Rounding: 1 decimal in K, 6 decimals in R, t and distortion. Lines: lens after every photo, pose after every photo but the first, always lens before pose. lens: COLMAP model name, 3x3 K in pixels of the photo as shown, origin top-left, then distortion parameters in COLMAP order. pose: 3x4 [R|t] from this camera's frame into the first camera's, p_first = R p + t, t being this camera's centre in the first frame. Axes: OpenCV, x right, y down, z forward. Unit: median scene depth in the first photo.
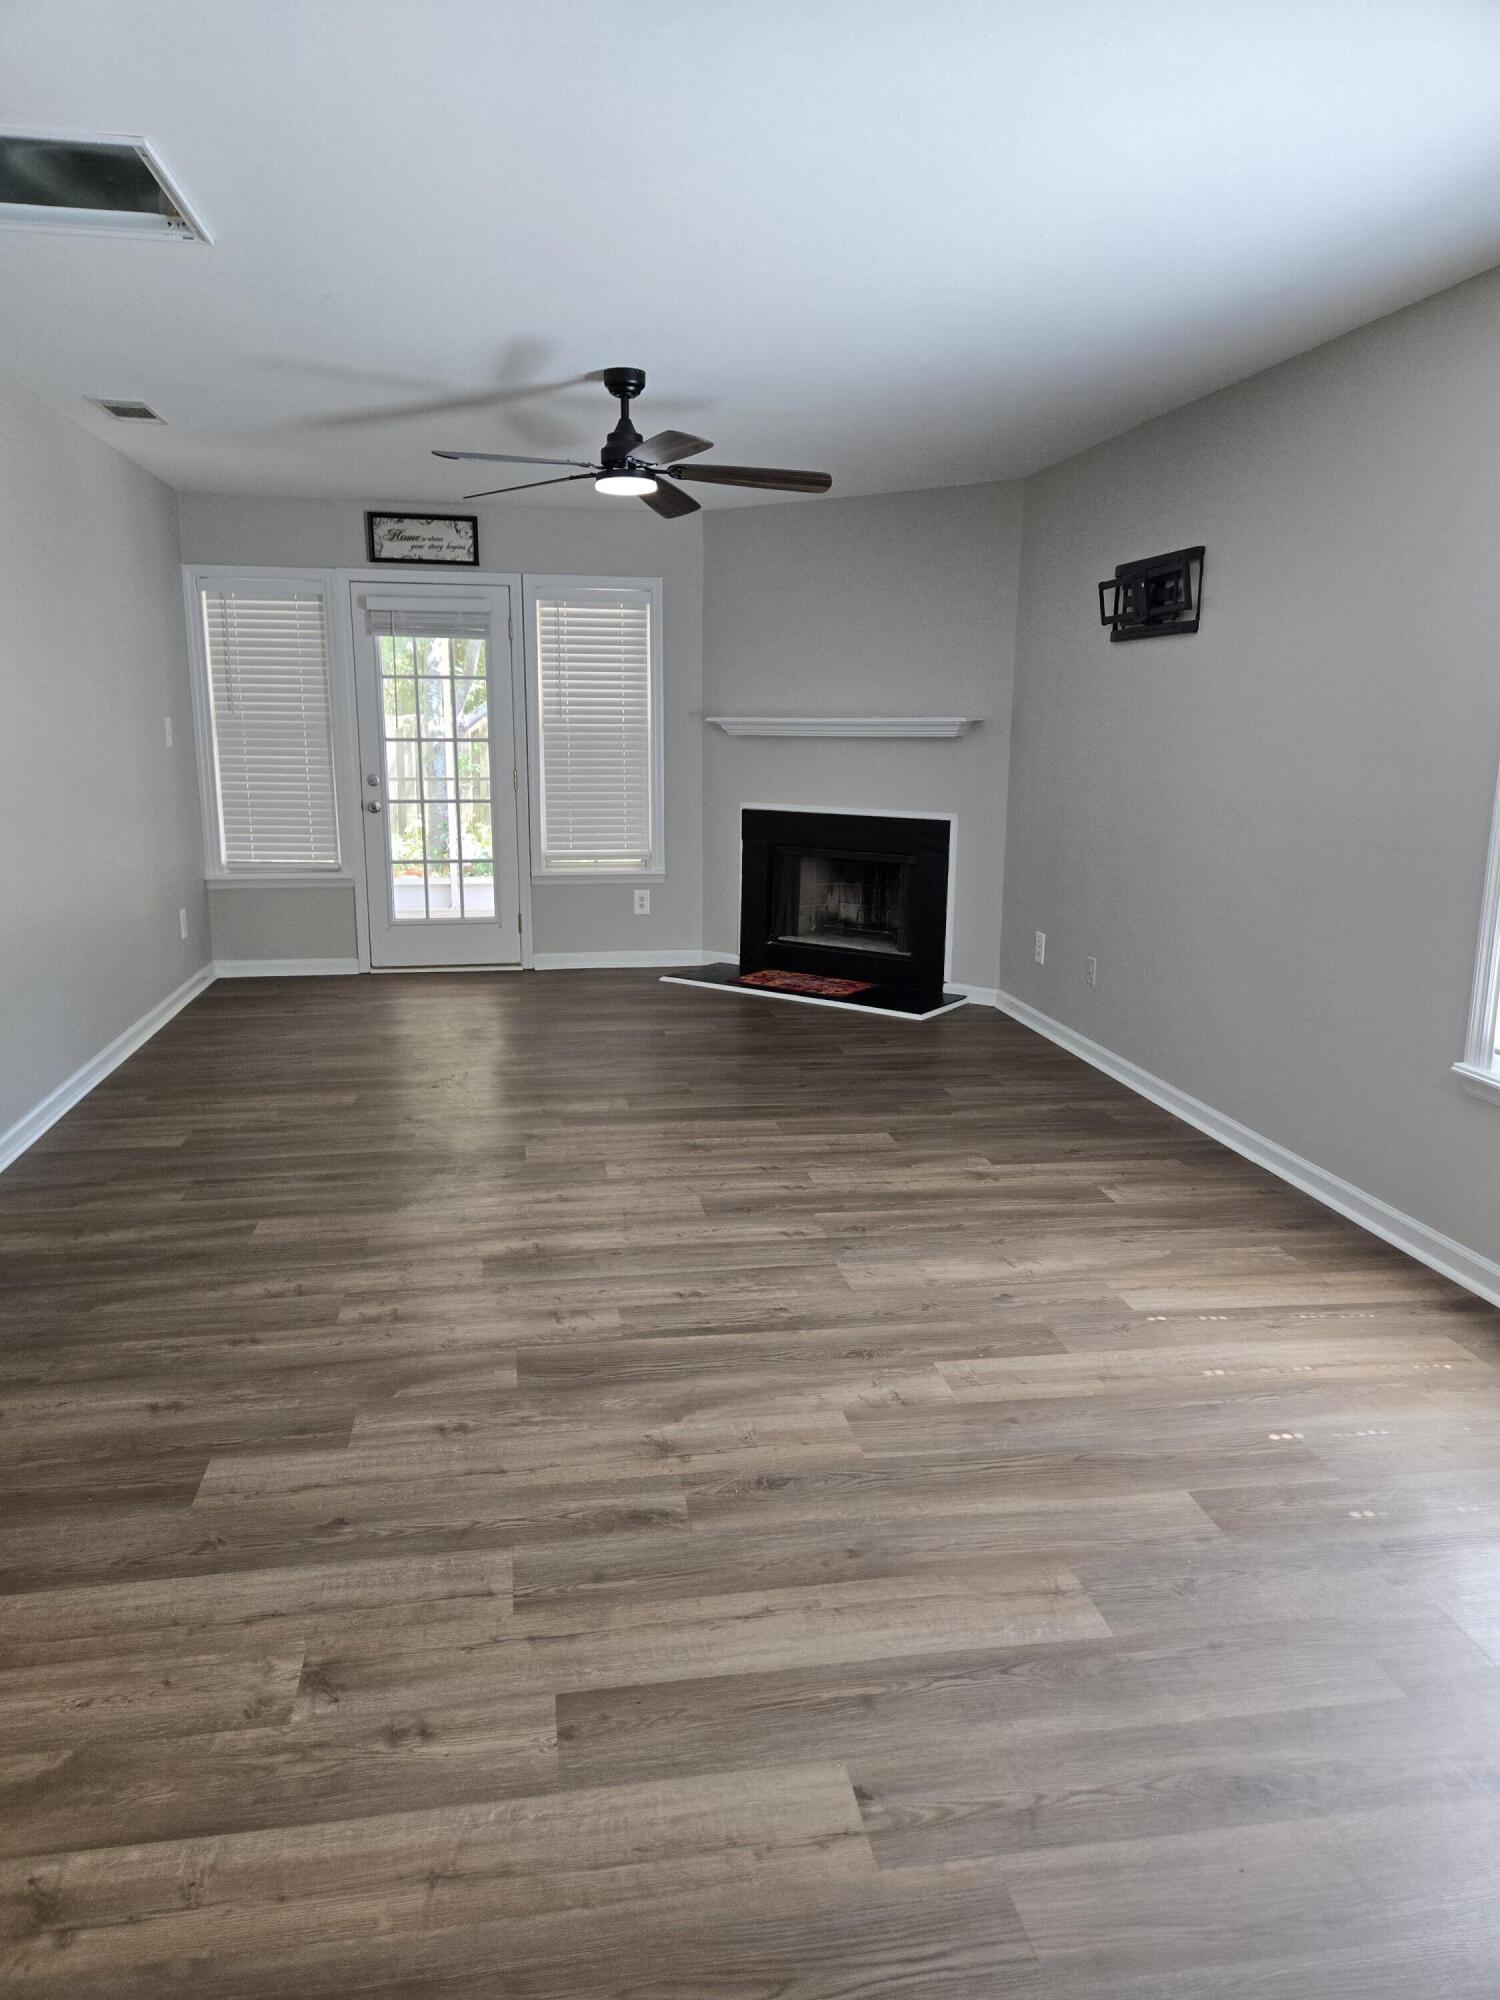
lens RADIAL K [[1360.0, 0, 739.0], [0, 1360.0, 995.2], [0, 0, 1]] dist [0.055248, -0.031997]
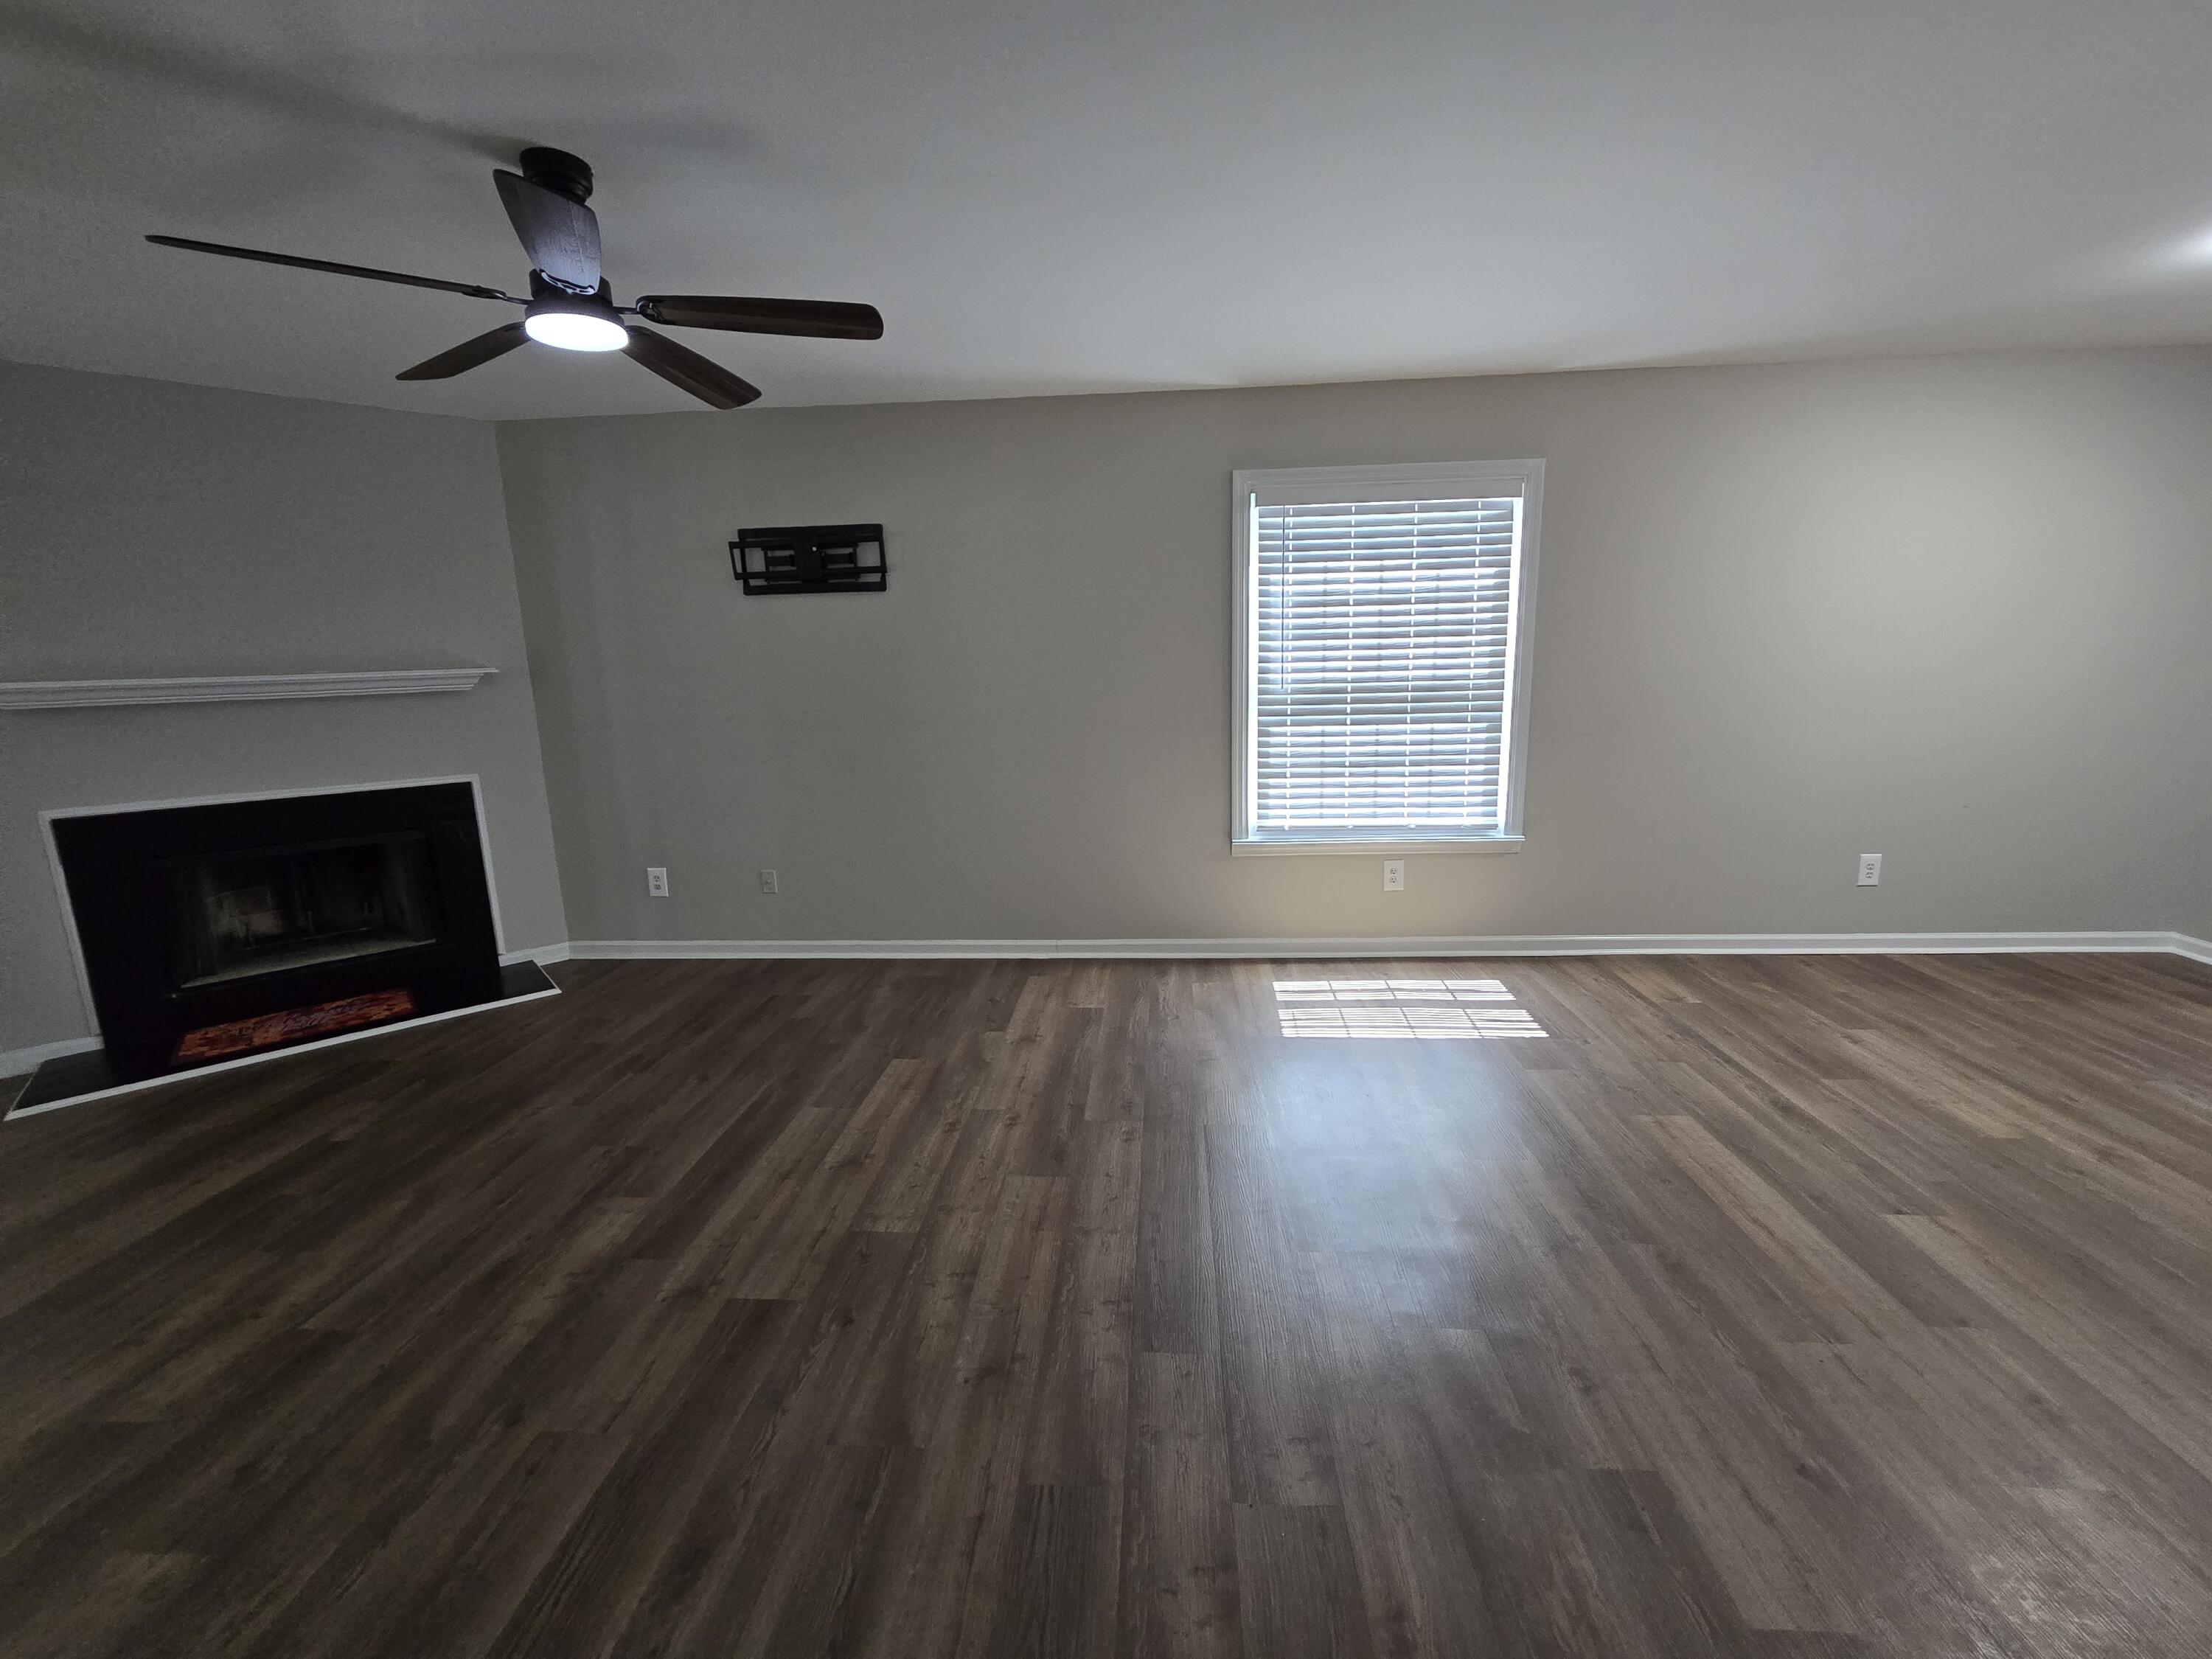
lens RADIAL K [[910.6, 0, 1104.6], [0, 910.6, 828.8], [0, 0, 1]] dist [-0.003610, 0.001380]
pose [[0.219708, -0.199516, 0.954946, -0.531047], [0.223265, 0.963168, 0.149866, -0.148858], [-0.949674, 0.180280, 0.256161, 0.705154]]
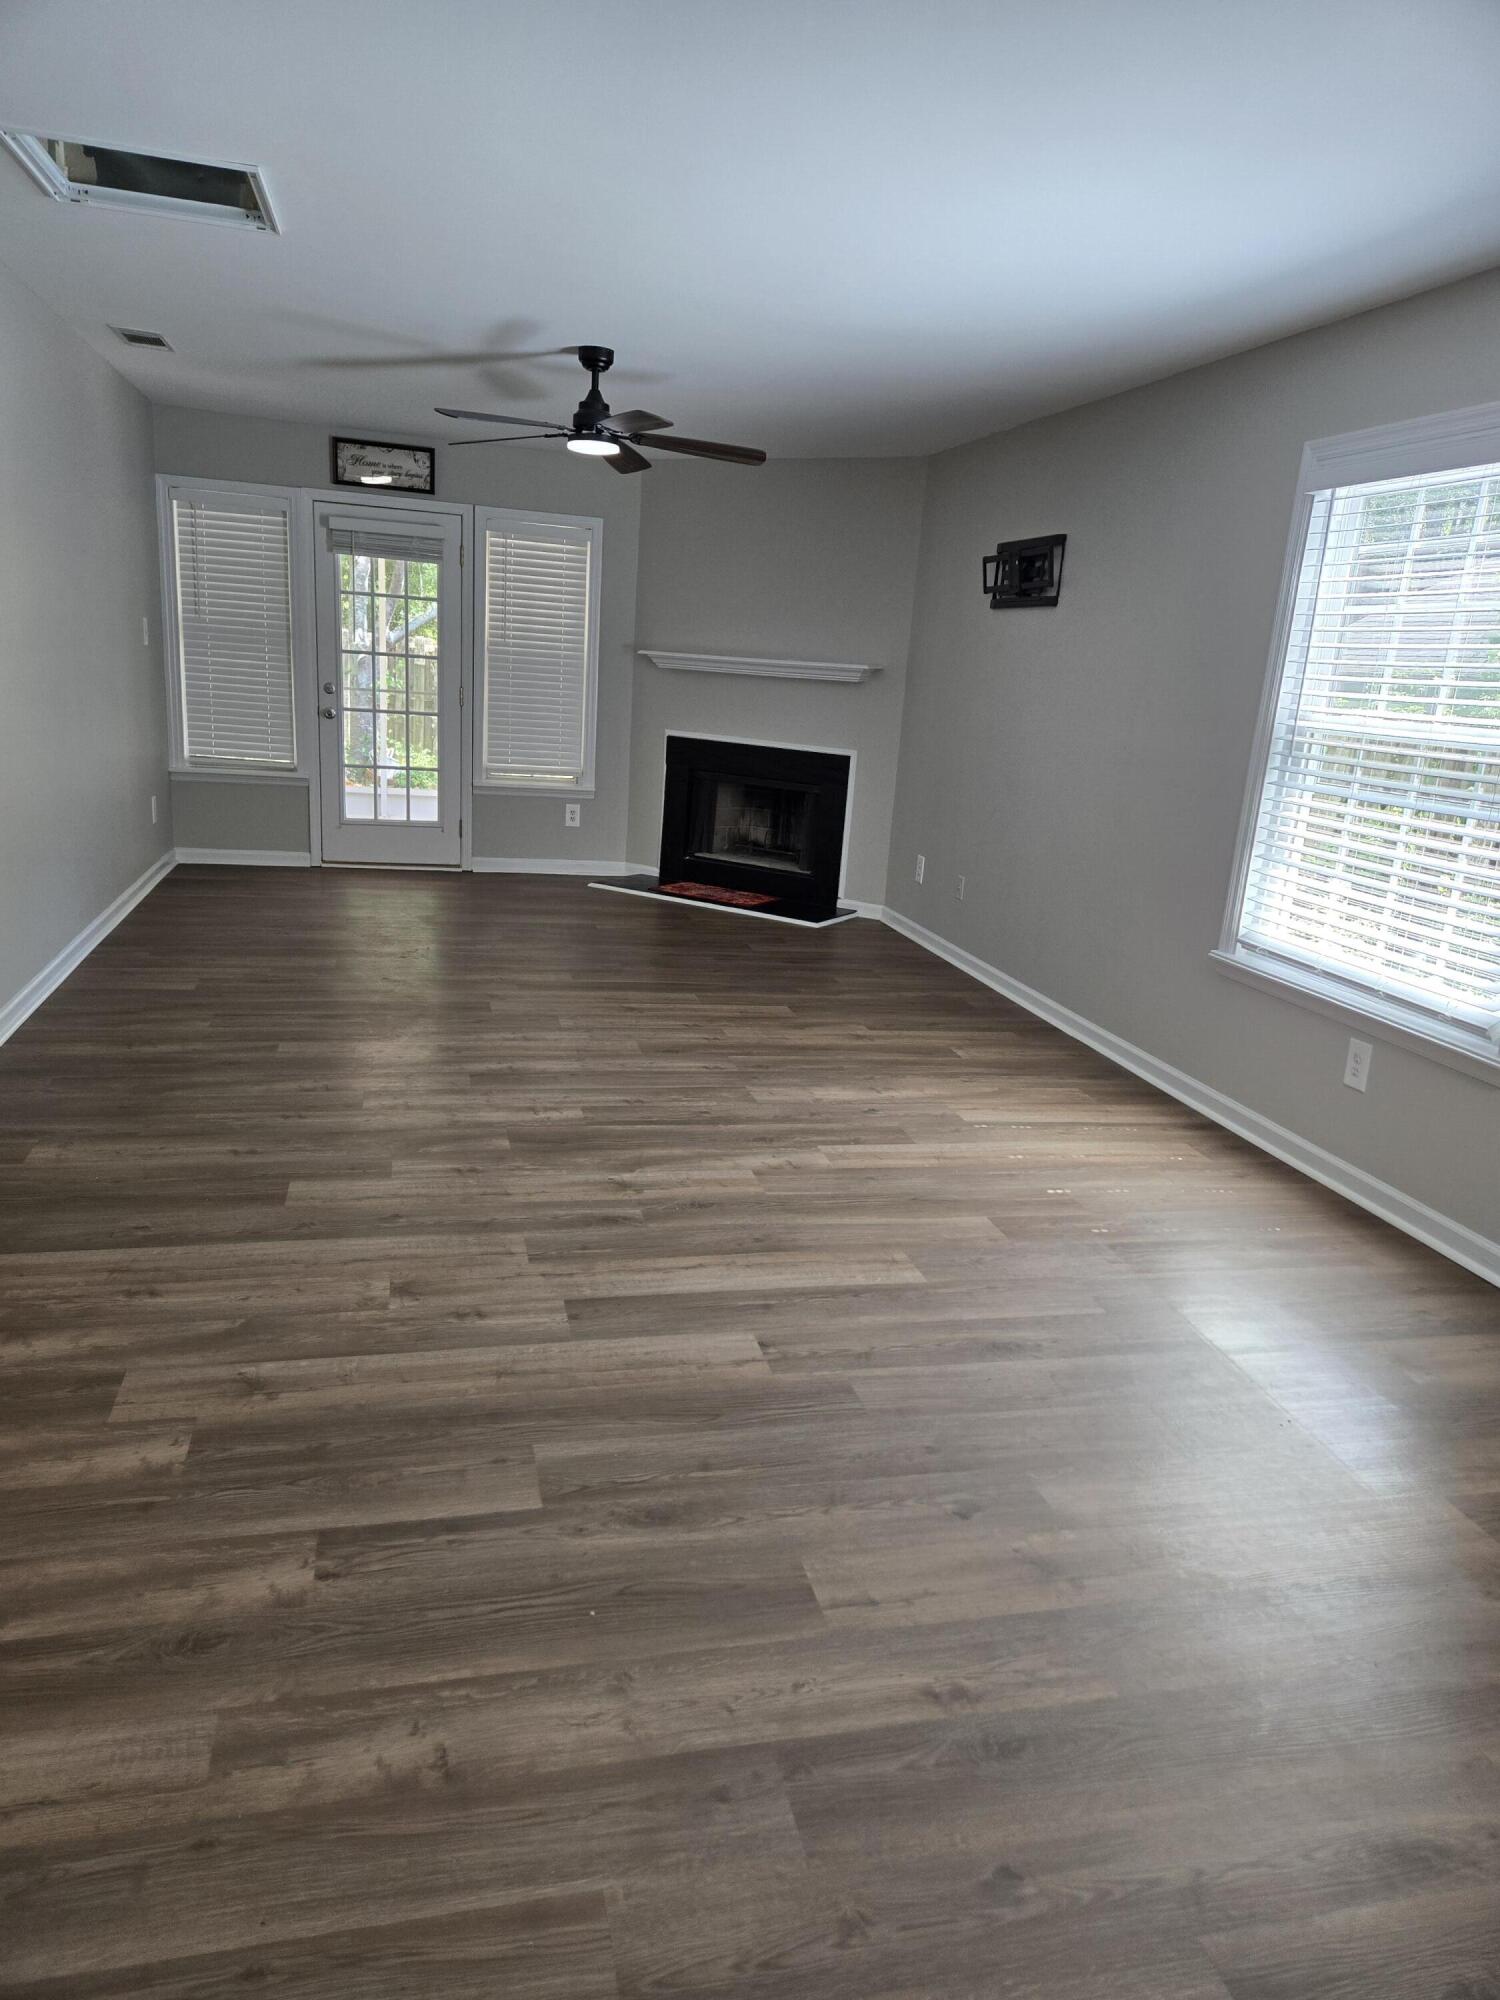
lens RADIAL K [[1360.0, 0, 760.2], [0, 1360.0, 1034.7], [0, 0, 1]] dist [0.055248, -0.031997]
pose [[0.994623, 0.037821, 0.096410, -0.035342], [-0.044476, 0.996704, 0.067845, 0.049622], [-0.093526, -0.071768, 0.993027, -0.238950]]
